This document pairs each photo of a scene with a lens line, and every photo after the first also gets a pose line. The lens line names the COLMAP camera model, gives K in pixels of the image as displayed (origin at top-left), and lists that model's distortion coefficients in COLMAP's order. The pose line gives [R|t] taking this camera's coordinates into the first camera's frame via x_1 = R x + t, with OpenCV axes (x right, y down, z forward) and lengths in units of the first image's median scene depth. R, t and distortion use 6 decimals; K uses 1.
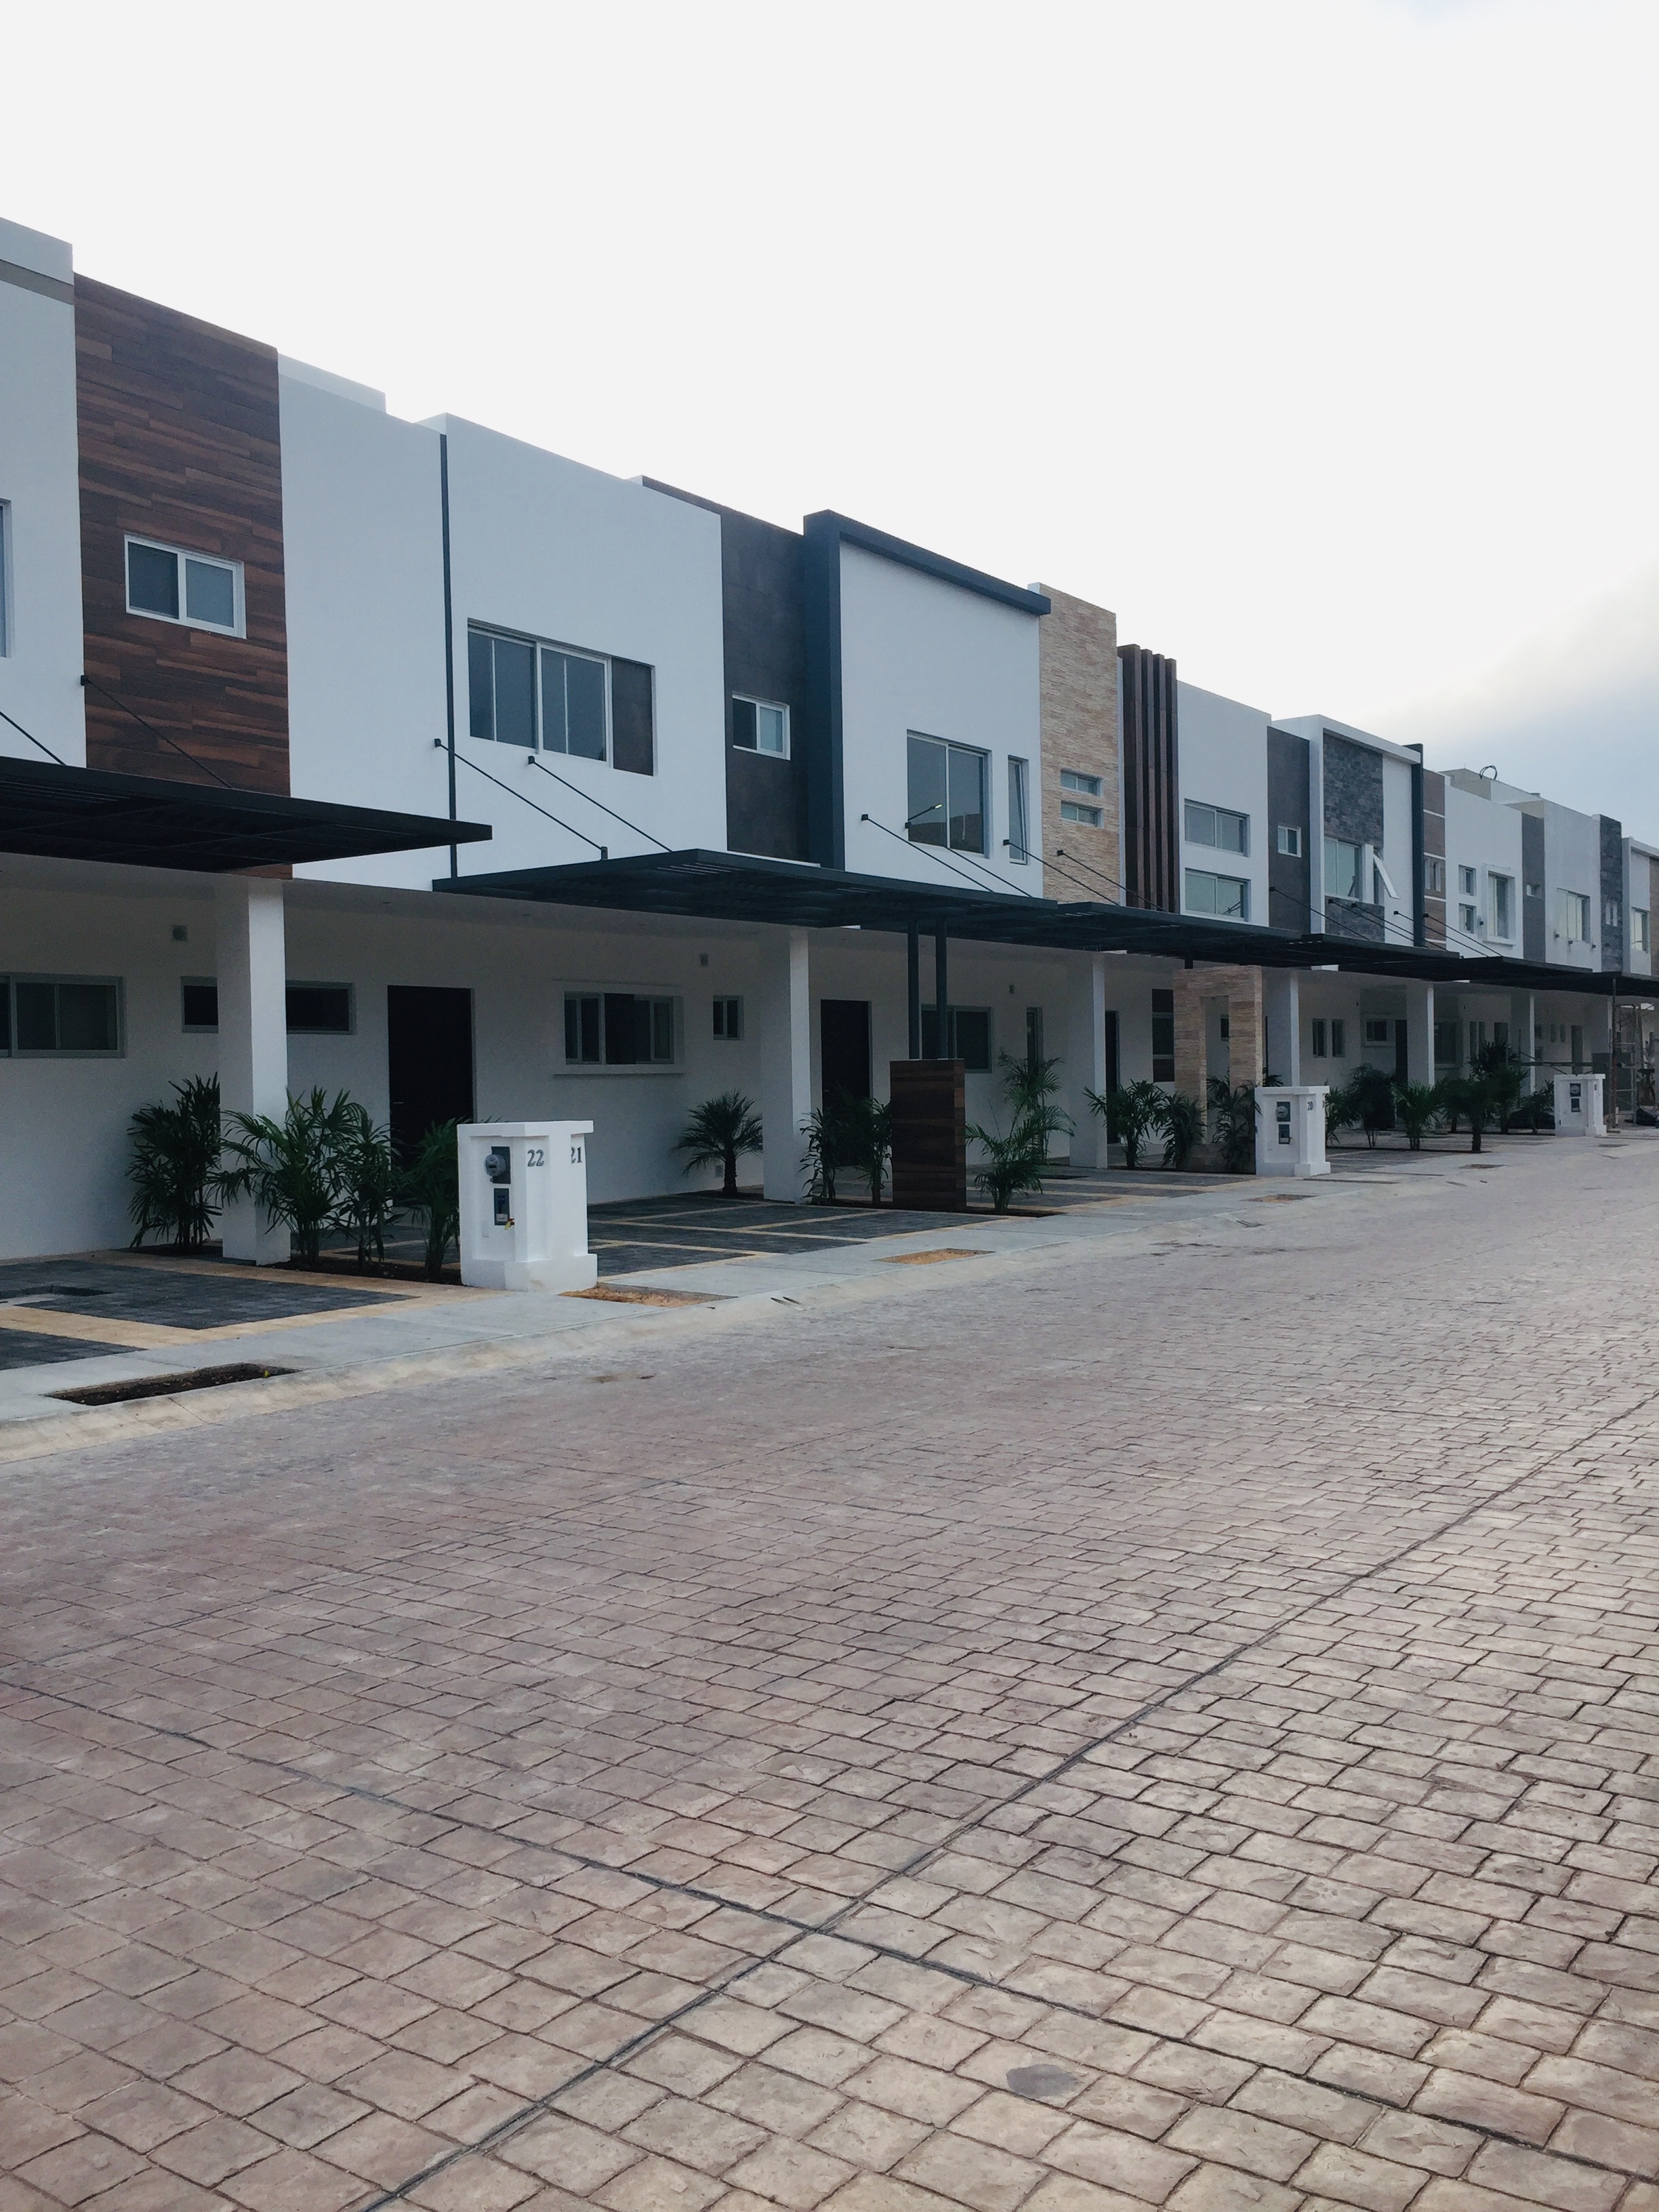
lens RADIAL K [[1887.5, 0, 837.4], [0, 1887.5, 1096.5], [0, 0, 1]] dist [0.070636, -0.092119]
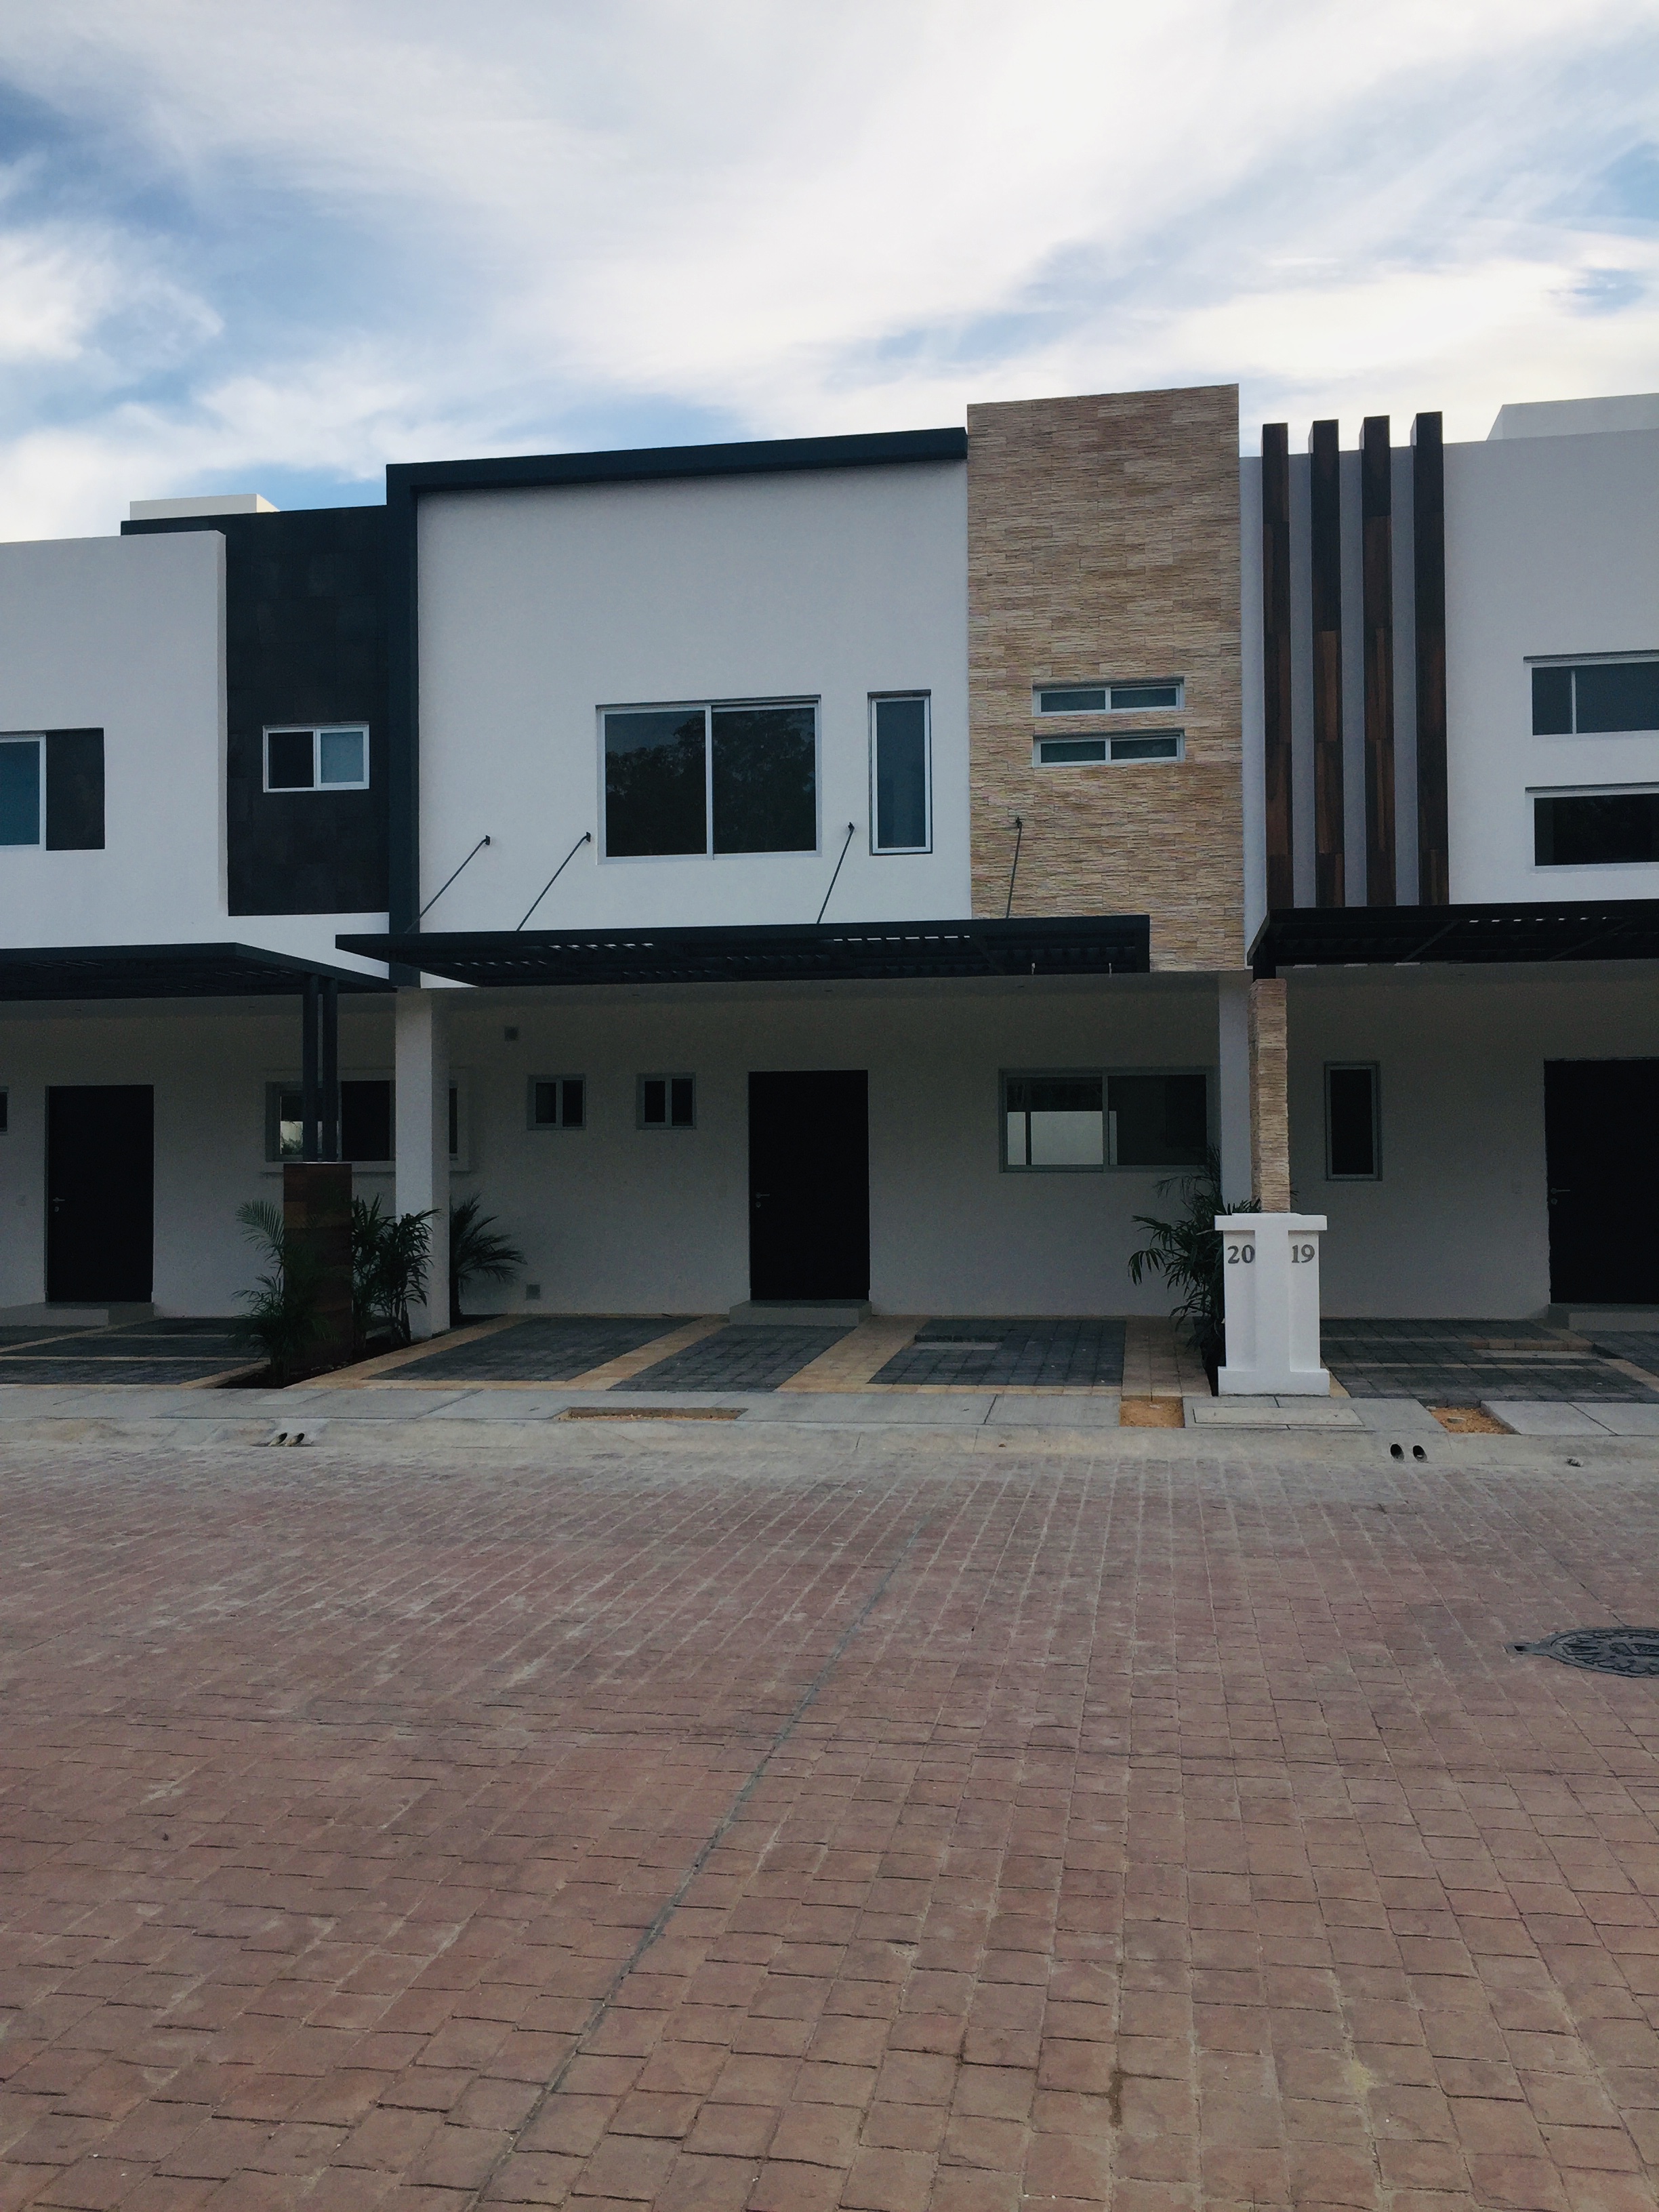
lens RADIAL K [[1857.5, 0, 829.5], [0, 1857.5, 1106.0], [0, 0, 1]] dist [0.074102, -0.091674]
pose [[0.445321, -0.012339, -0.895286, 1.074557], [-0.008889, 0.999795, -0.018201, -0.040857], [0.895327, 0.016063, 0.445120, 1.137921]]
